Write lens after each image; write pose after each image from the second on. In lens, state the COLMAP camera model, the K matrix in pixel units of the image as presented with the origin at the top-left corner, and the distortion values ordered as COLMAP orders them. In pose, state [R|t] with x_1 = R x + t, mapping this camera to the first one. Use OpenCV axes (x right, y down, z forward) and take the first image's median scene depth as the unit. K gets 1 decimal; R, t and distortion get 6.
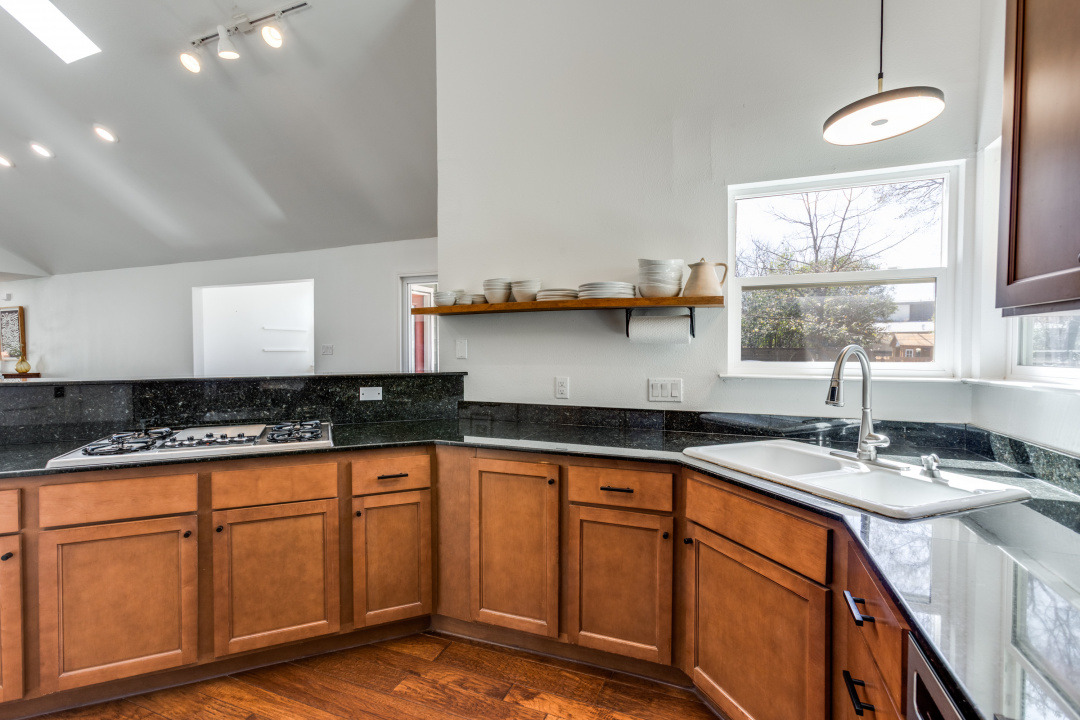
lens RADIAL K [[478.8, 0, 540.6], [0, 478.8, 364.7], [0, 0, 1]] dist [0.011872, 0.001217]
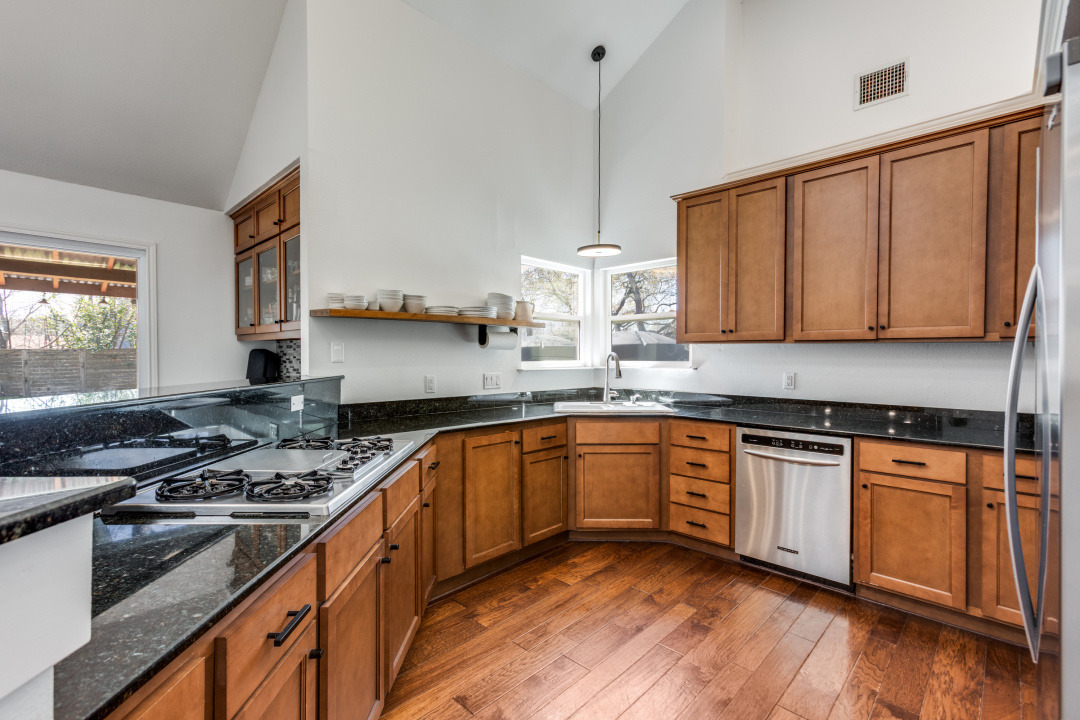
lens RADIAL K [[478.8, 0, 543.4], [0, 478.8, 356.1], [0, 0, 1]] dist [0.011872, 0.001217]
pose [[0.408214, -0.003675, 0.912879, -1.254933], [0.023080, 0.999714, -0.006296, -0.012733], [-0.912594, 0.023639, 0.408182, 0.298501]]
